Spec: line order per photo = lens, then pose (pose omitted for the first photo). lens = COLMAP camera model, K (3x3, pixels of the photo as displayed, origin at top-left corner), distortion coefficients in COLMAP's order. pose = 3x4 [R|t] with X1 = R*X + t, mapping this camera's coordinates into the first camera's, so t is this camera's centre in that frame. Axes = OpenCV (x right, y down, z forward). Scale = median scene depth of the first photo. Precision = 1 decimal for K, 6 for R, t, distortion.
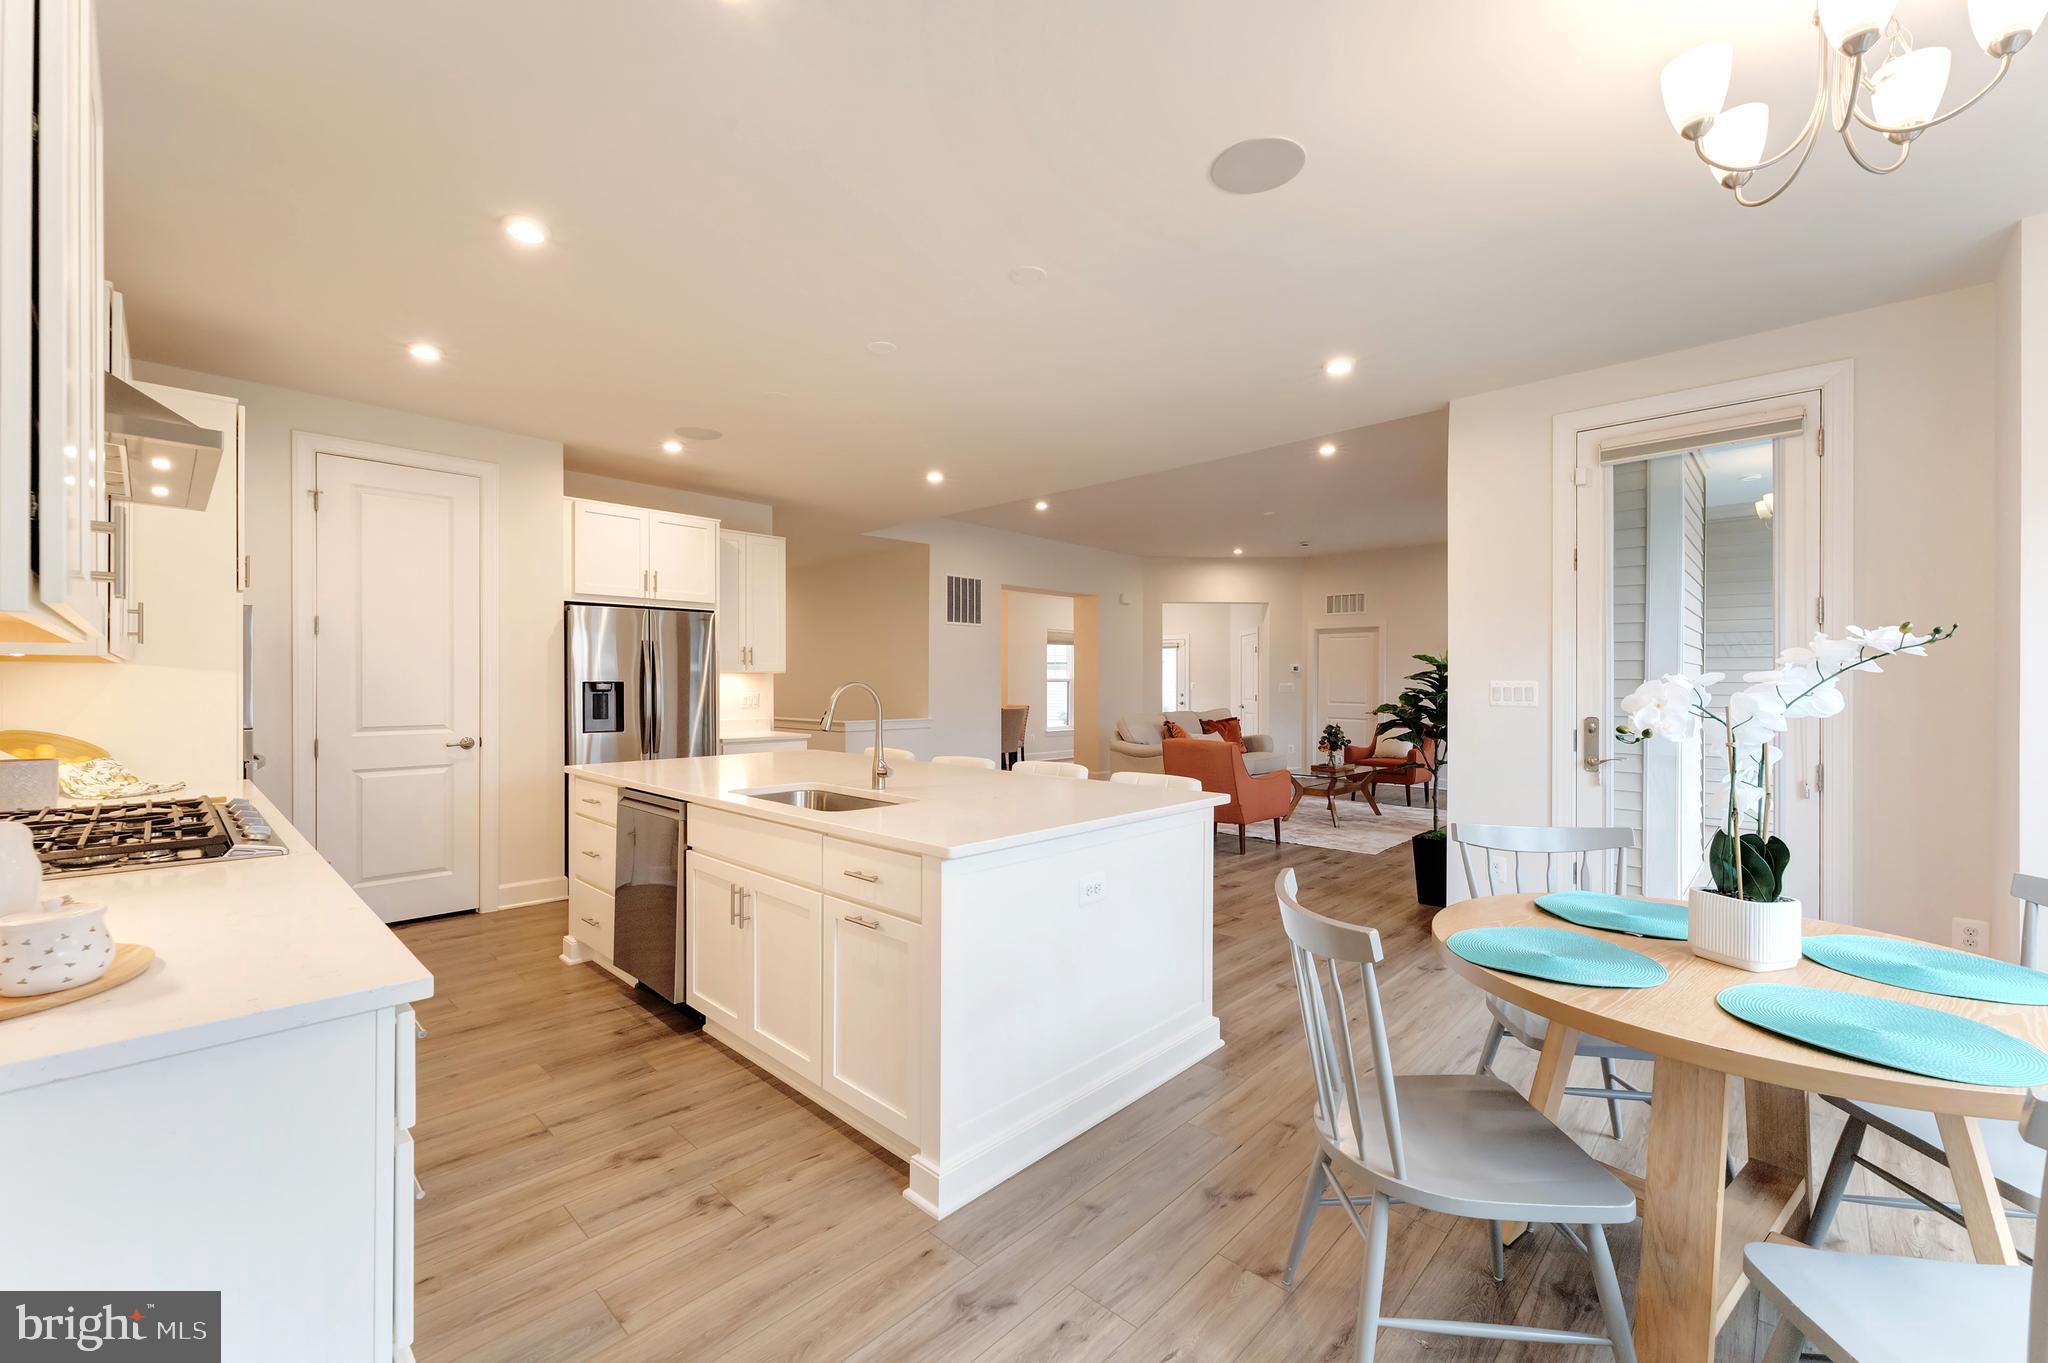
lens RADIAL K [[827.7, 0, 1006.0], [0, 827.7, 686.6], [0, 0, 1]] dist [-0.000236, -0.000040]
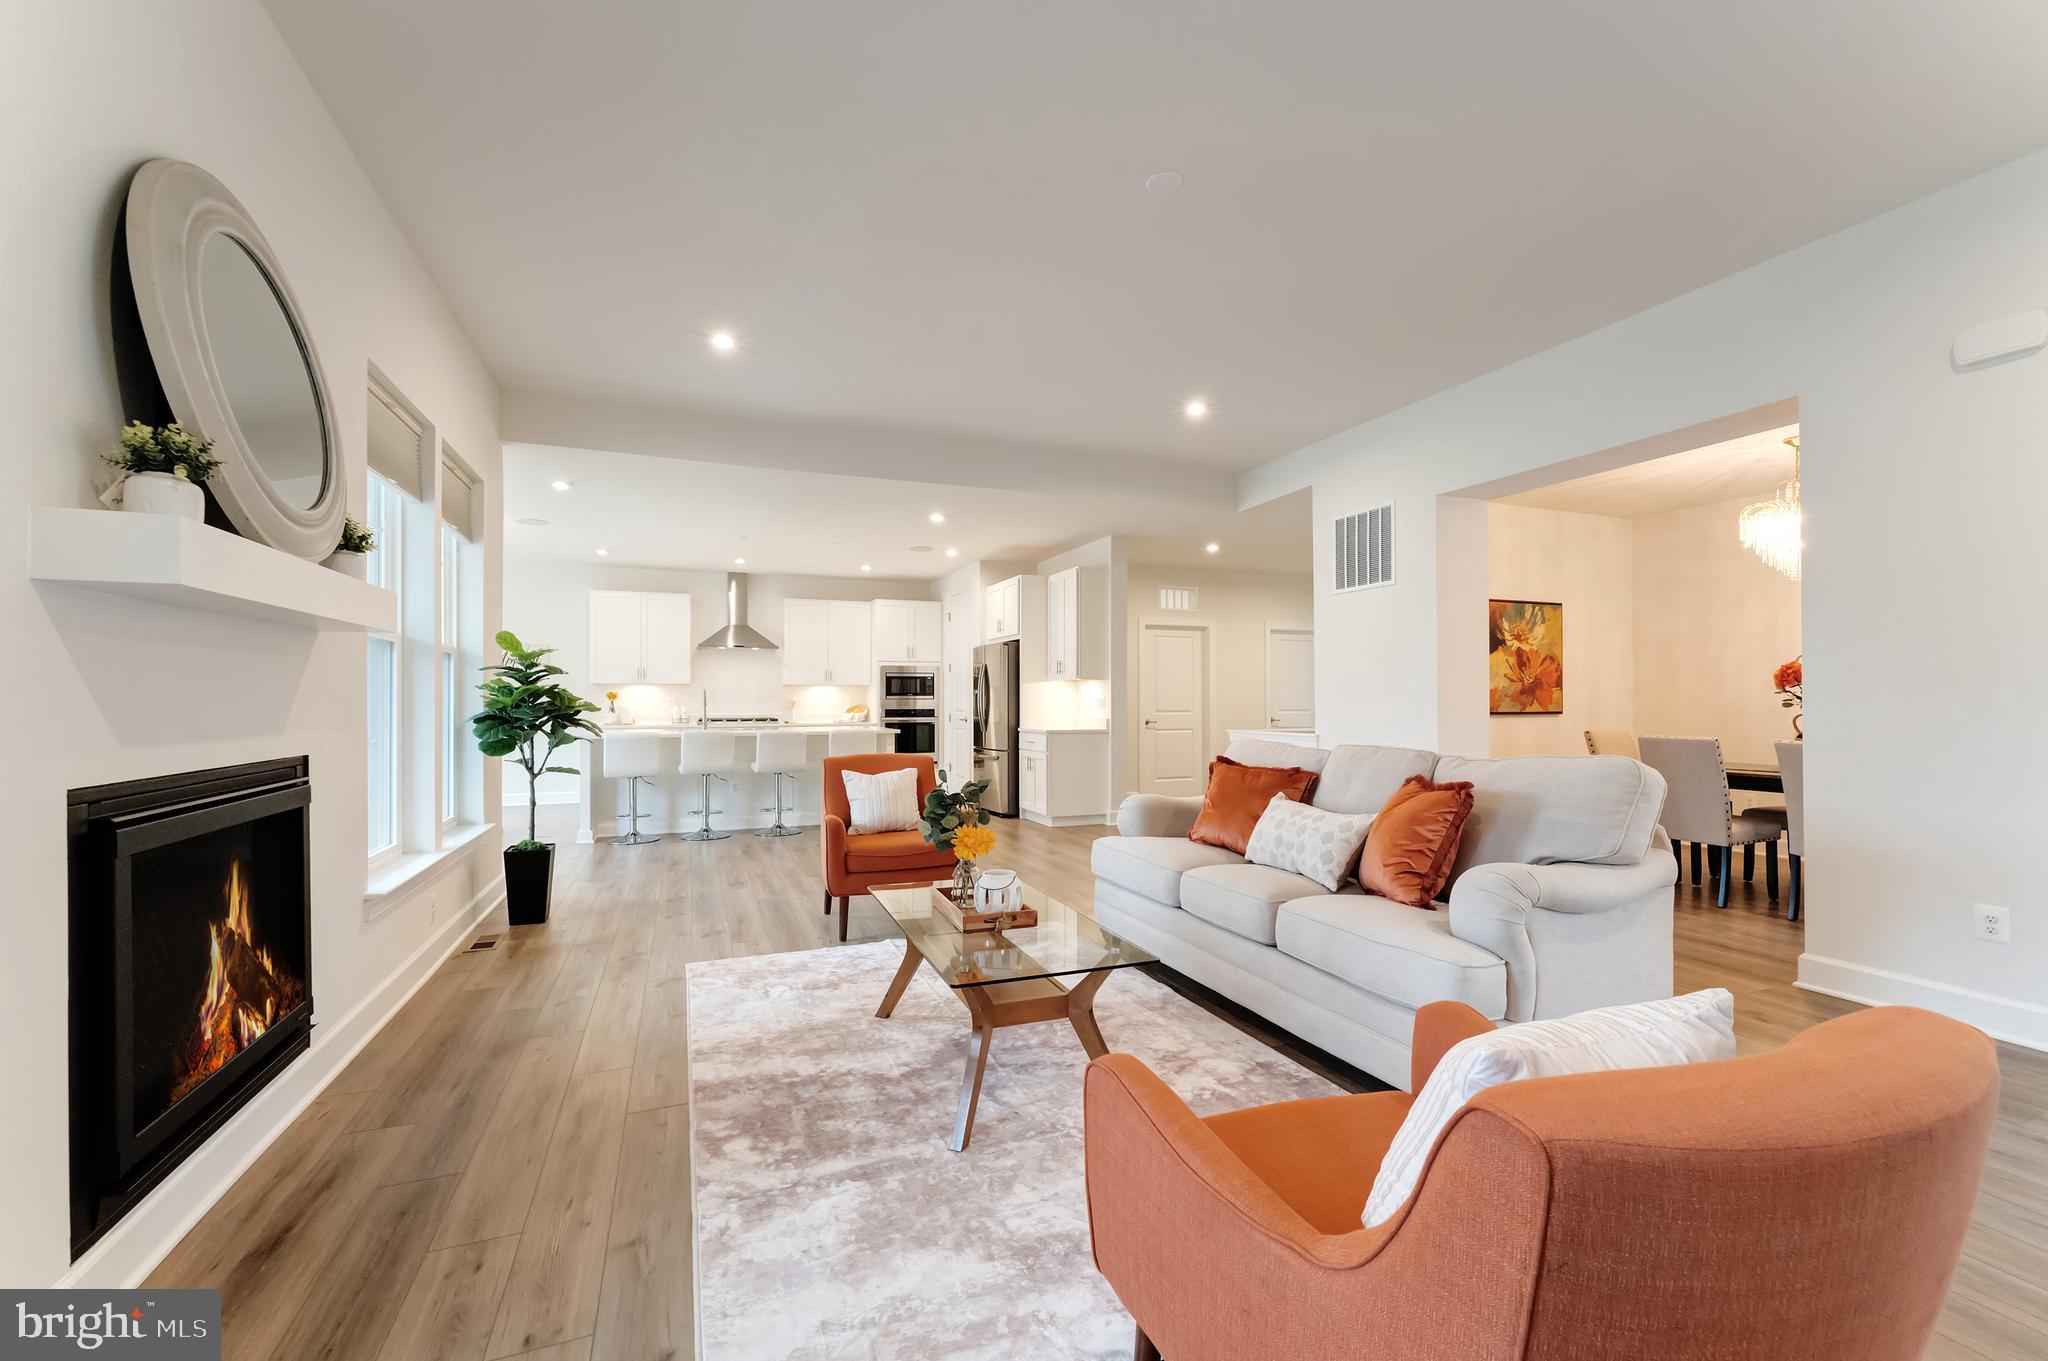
lens RADIAL K [[827.7, 0, 1020.2], [0, 827.7, 693.0], [0, 0, 1]] dist [-0.000236, -0.000040]
pose [[-0.403690, -0.011157, -0.914828, 0.616003], [-0.005141, 0.999938, -0.009927, 0.010882], [0.914881, 0.000696, -0.403722, 1.008092]]
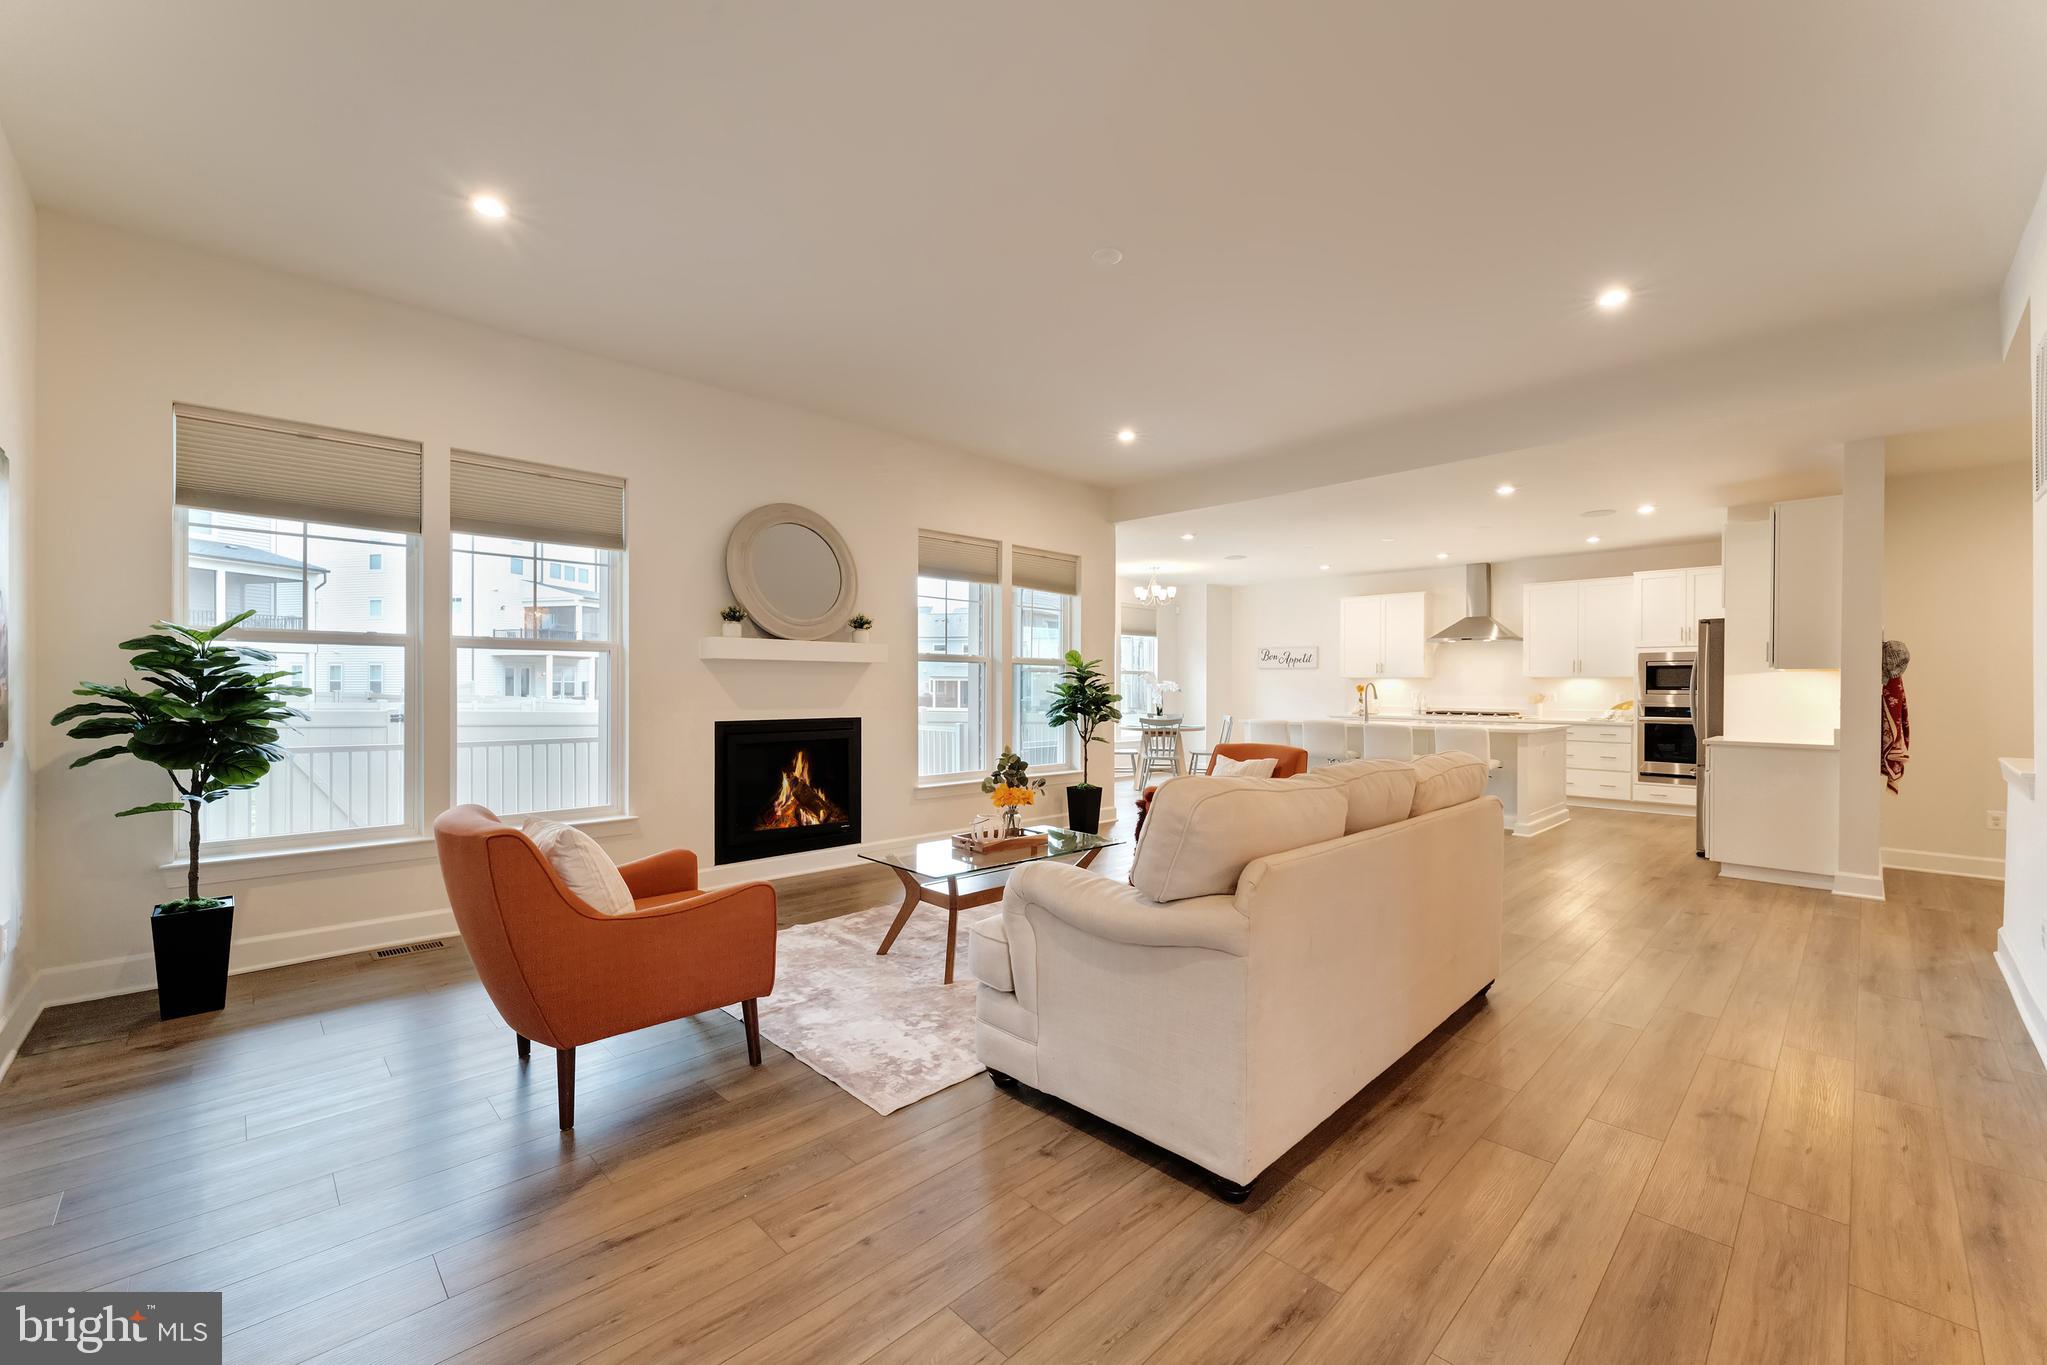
lens RADIAL K [[819.0, 0, 1014.7], [0, 819.0, 678.6], [0, 0, 1]] dist [-0.006593, -0.000572]
pose [[-0.998903, -0.009707, 0.045813, 0.311086], [-0.009973, 0.999935, -0.005595, 0.003716], [-0.045756, -0.006046, -0.998934, 1.309034]]
